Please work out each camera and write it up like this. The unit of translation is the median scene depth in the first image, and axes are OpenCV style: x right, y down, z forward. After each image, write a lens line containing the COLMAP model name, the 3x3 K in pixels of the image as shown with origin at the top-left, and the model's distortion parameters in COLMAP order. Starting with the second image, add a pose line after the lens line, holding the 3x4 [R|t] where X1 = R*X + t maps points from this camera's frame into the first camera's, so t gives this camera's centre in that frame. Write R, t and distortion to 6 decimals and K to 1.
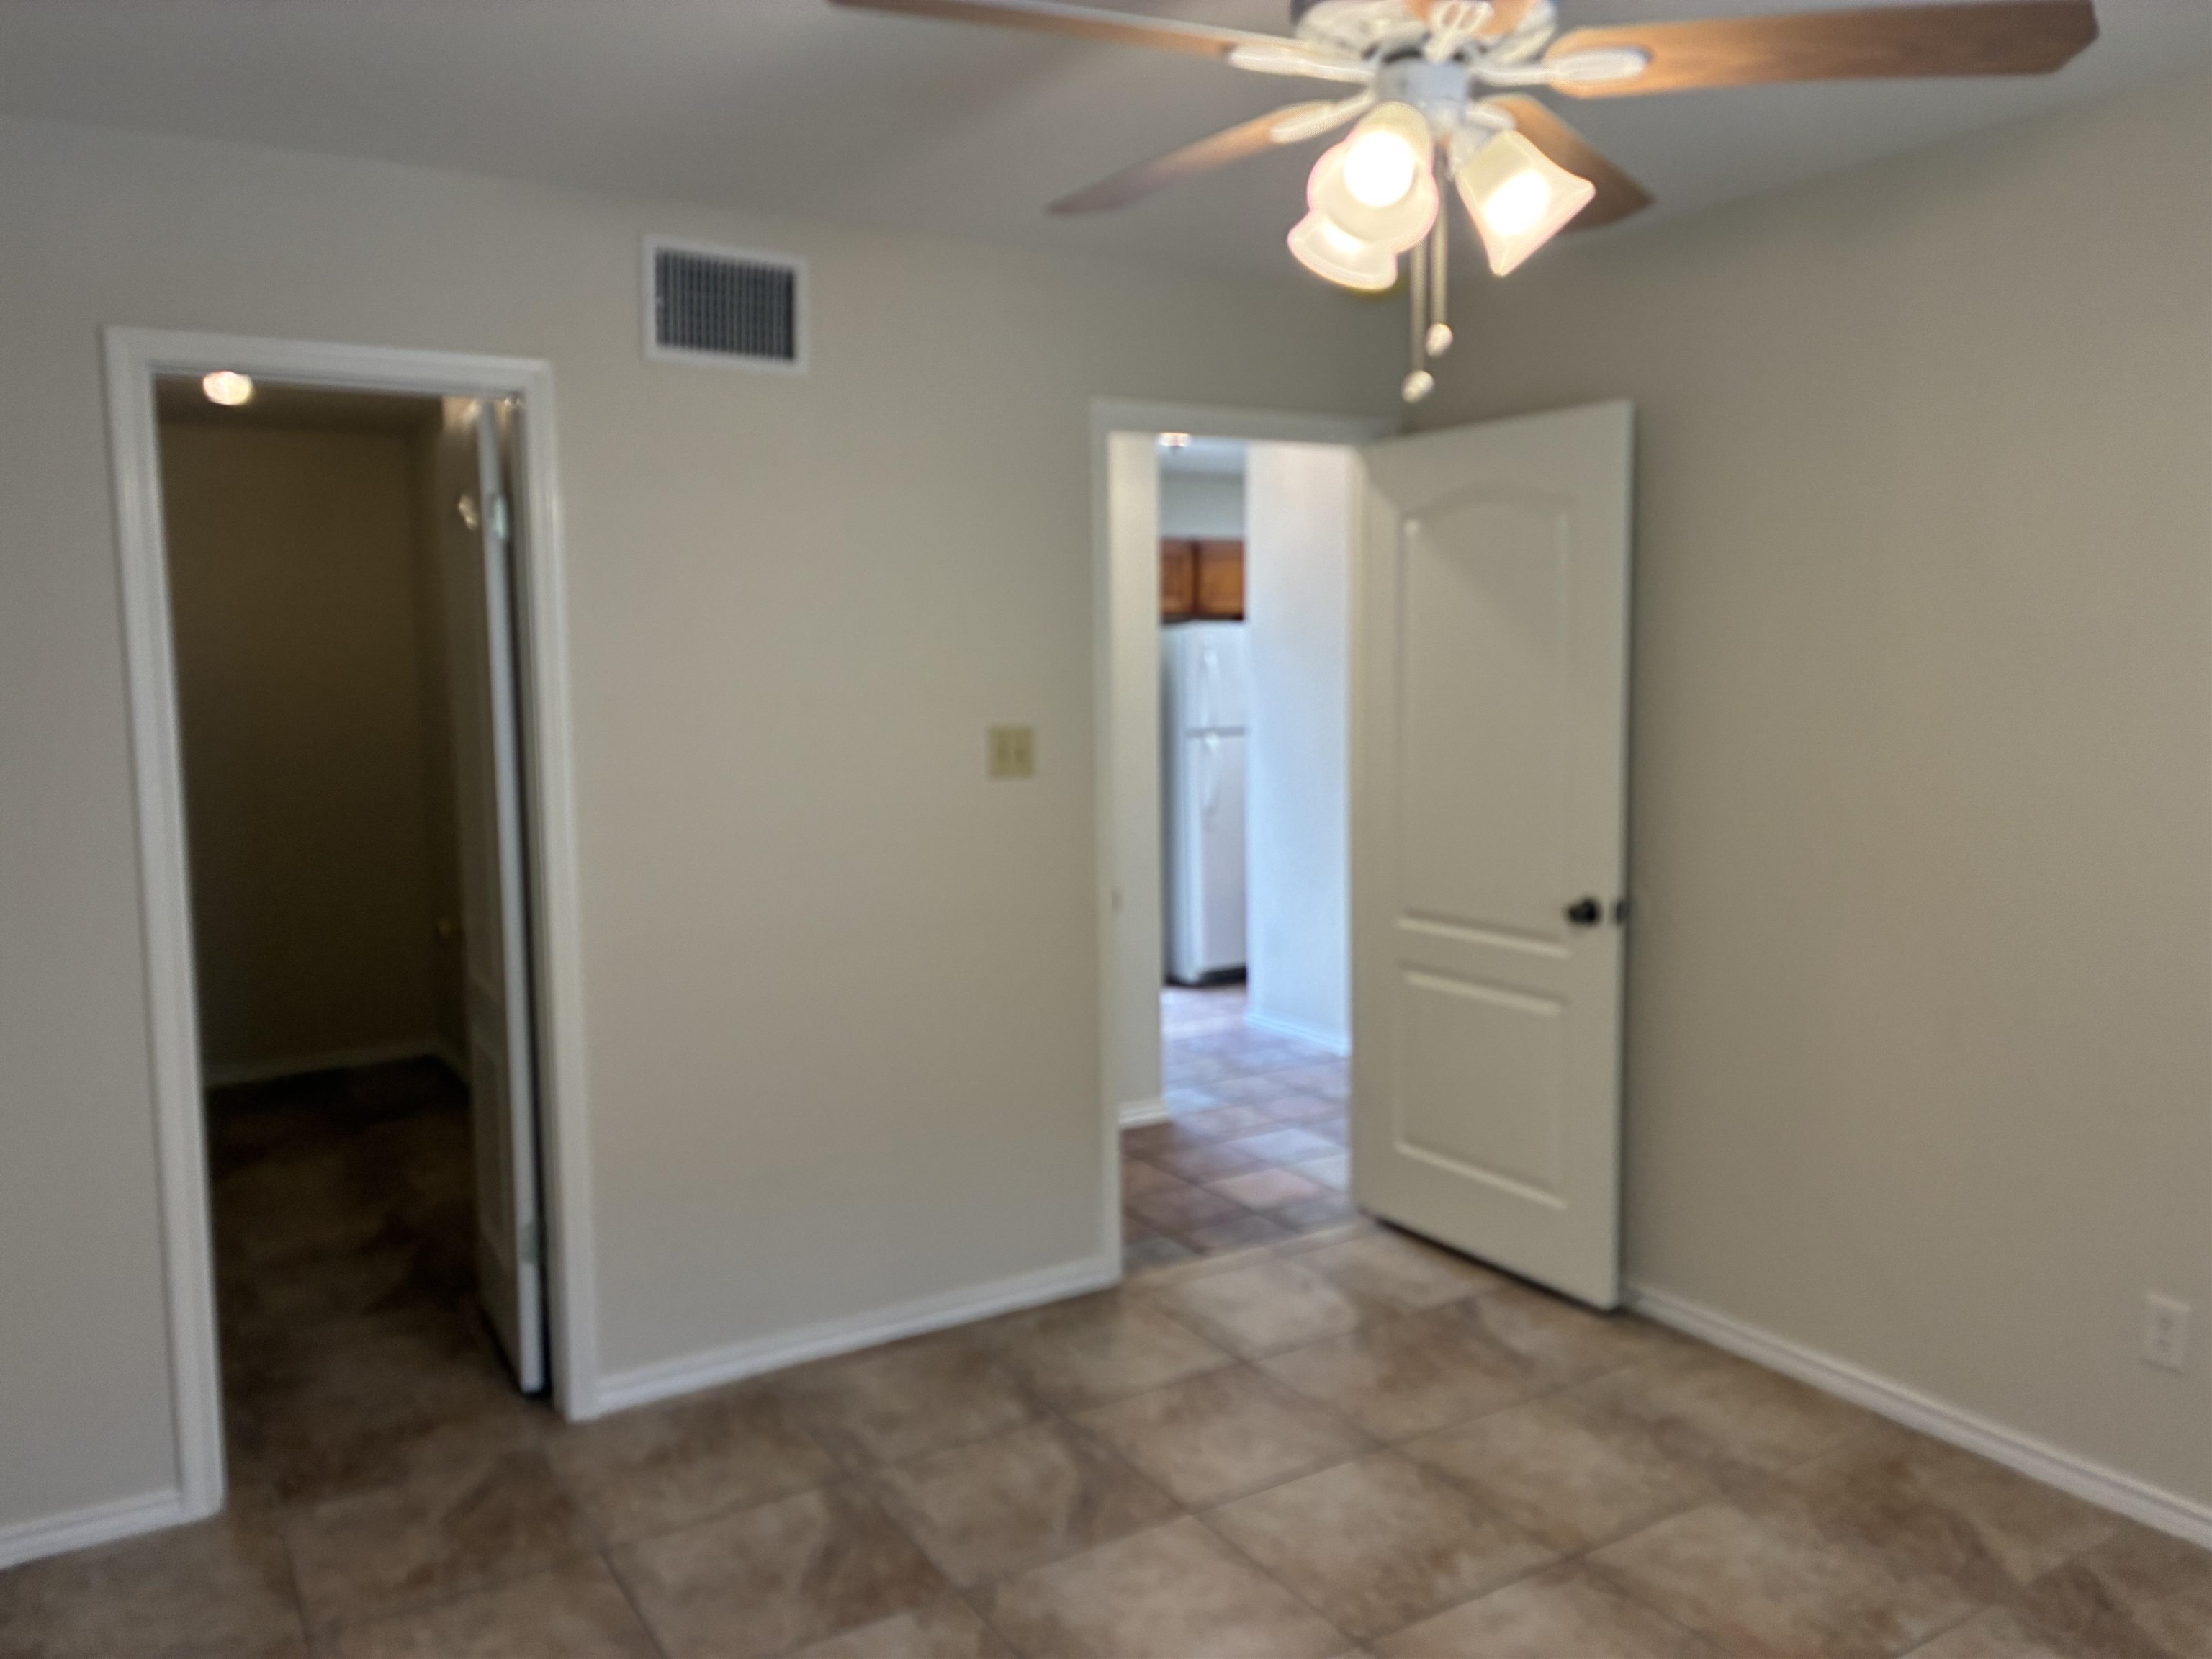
lens RADIAL K [[1678.0, 0, 1107.6], [0, 1678.0, 819.2], [0, 0, 1]] dist [0.042822, -0.048507]
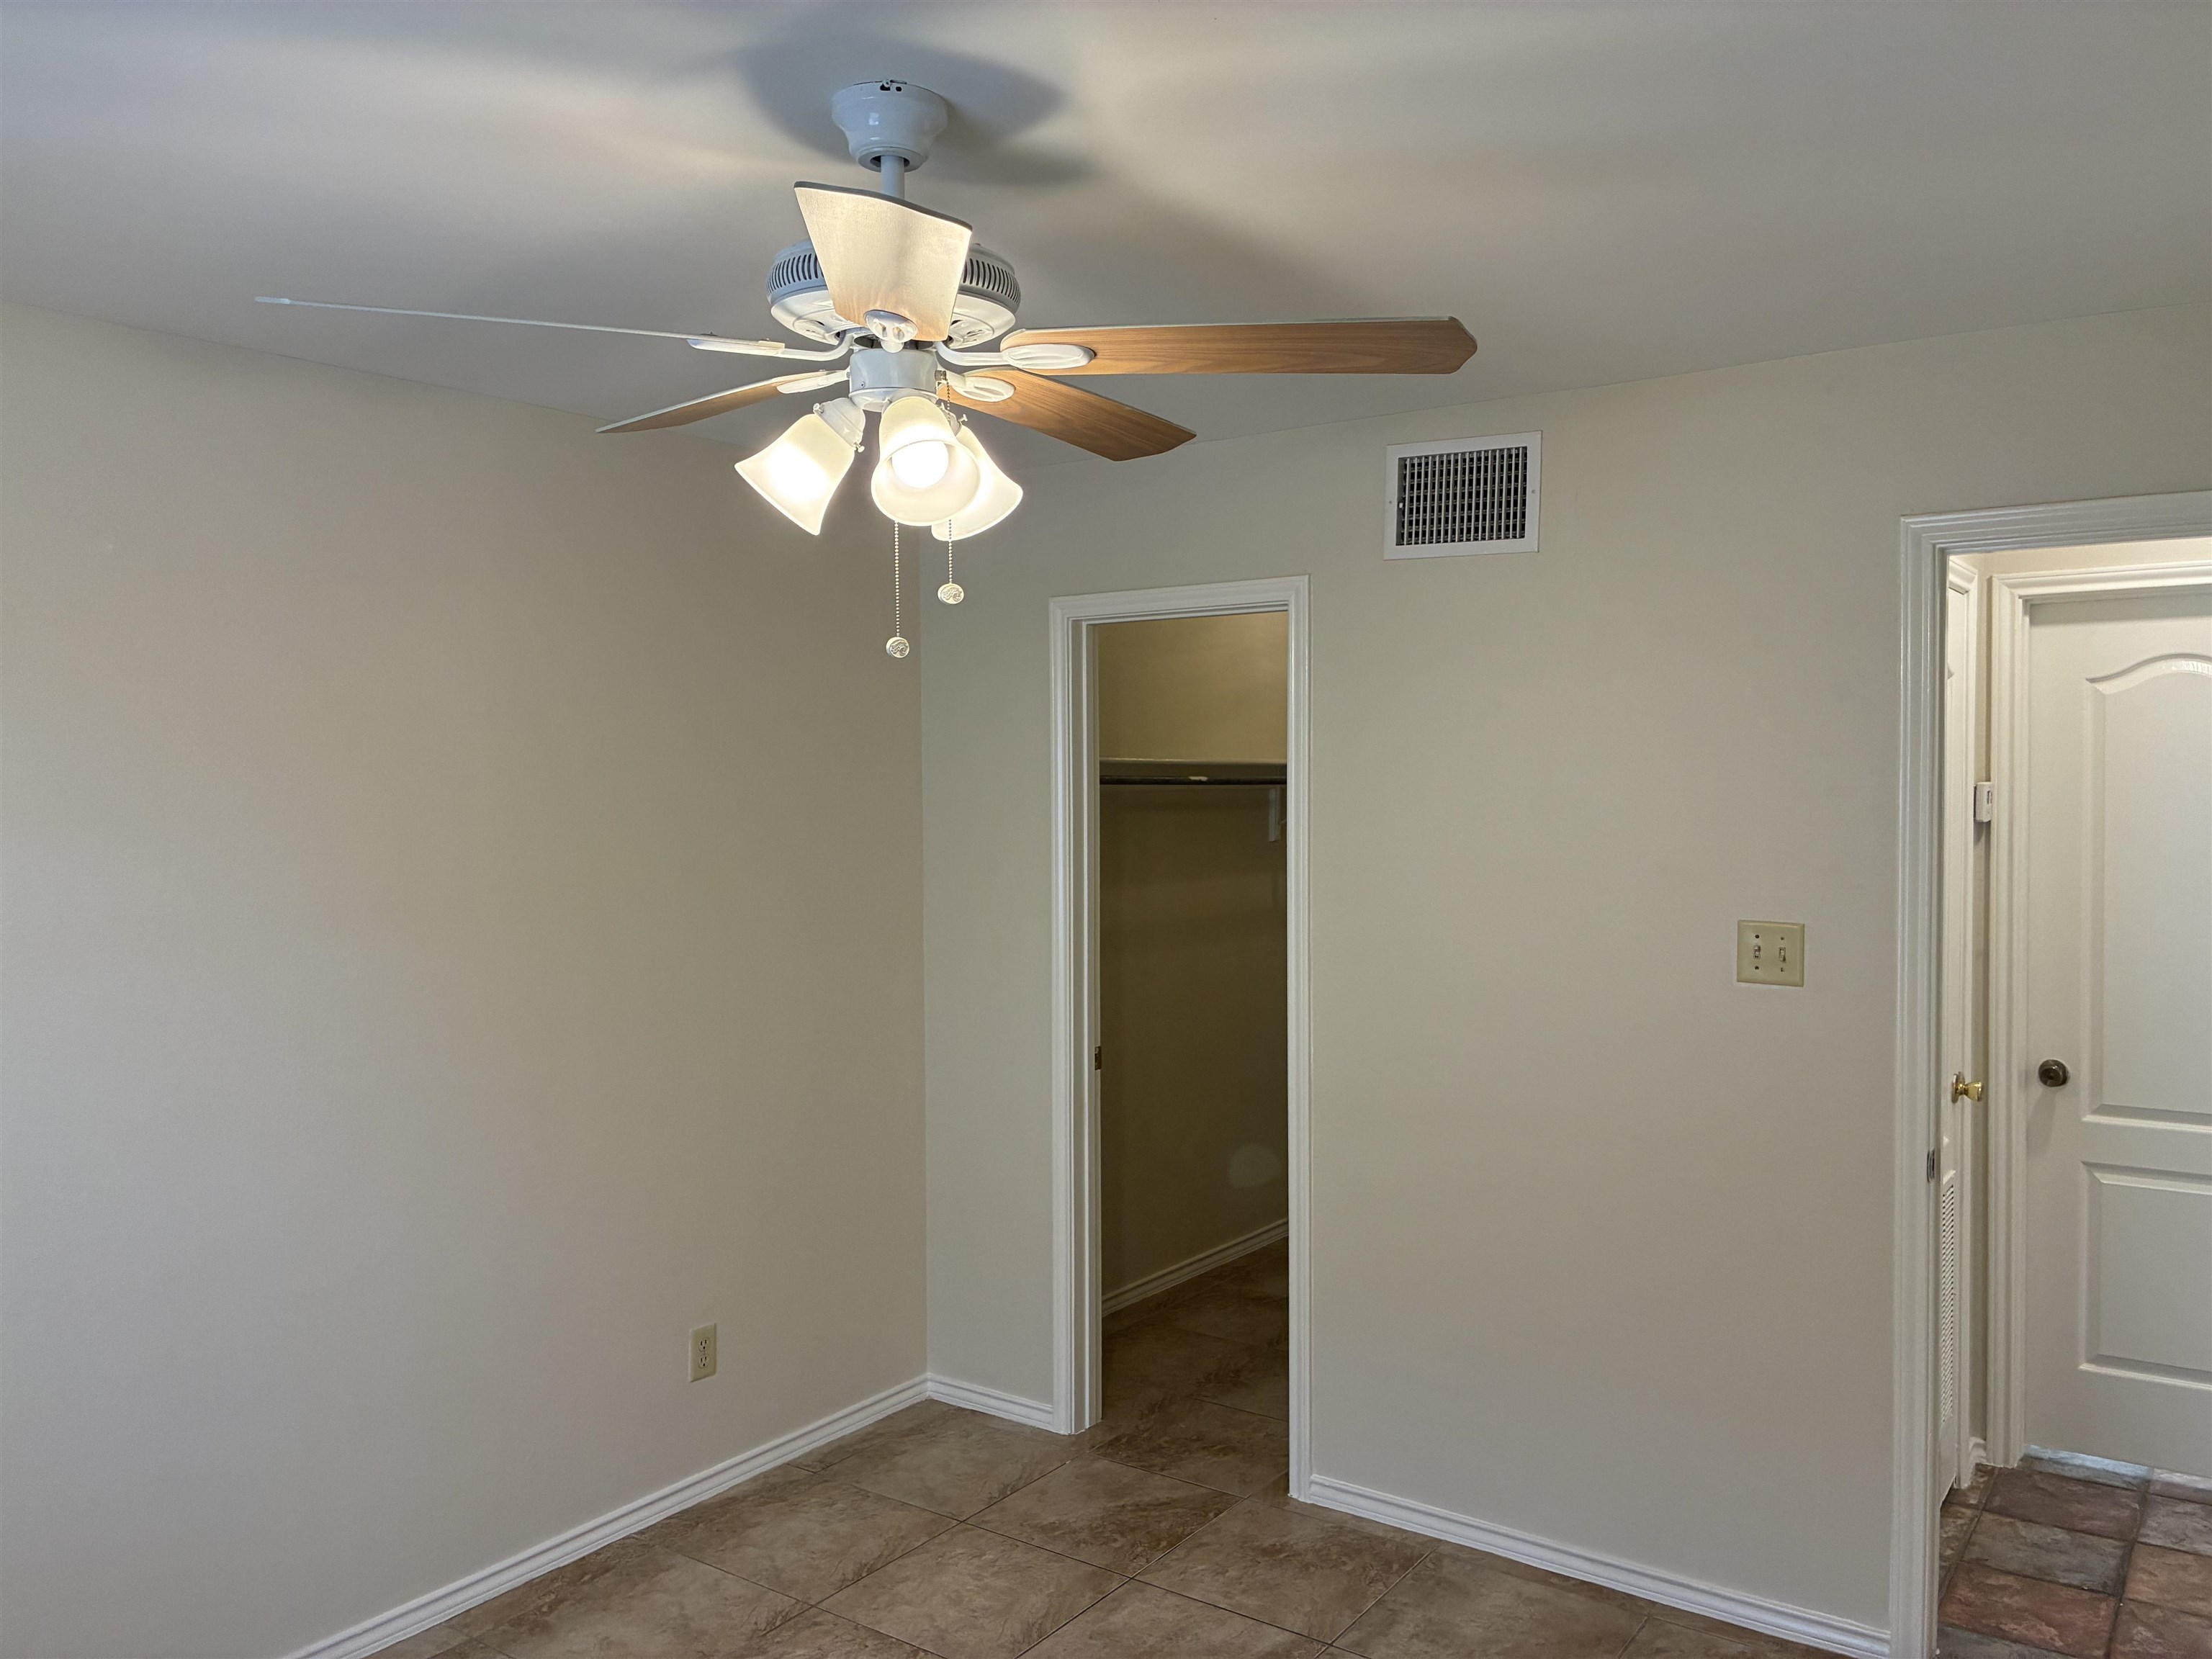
lens RADIAL K [[1678.0, 0, 1106.5], [0, 1678.0, 837.0], [0, 0, 1]] dist [0.042822, -0.048507]
pose [[0.365756, 0.045260, -0.929610, 0.687108], [-0.089702, 0.995881, 0.013193, -0.091377], [0.926378, 0.078562, 0.368309, 0.443156]]
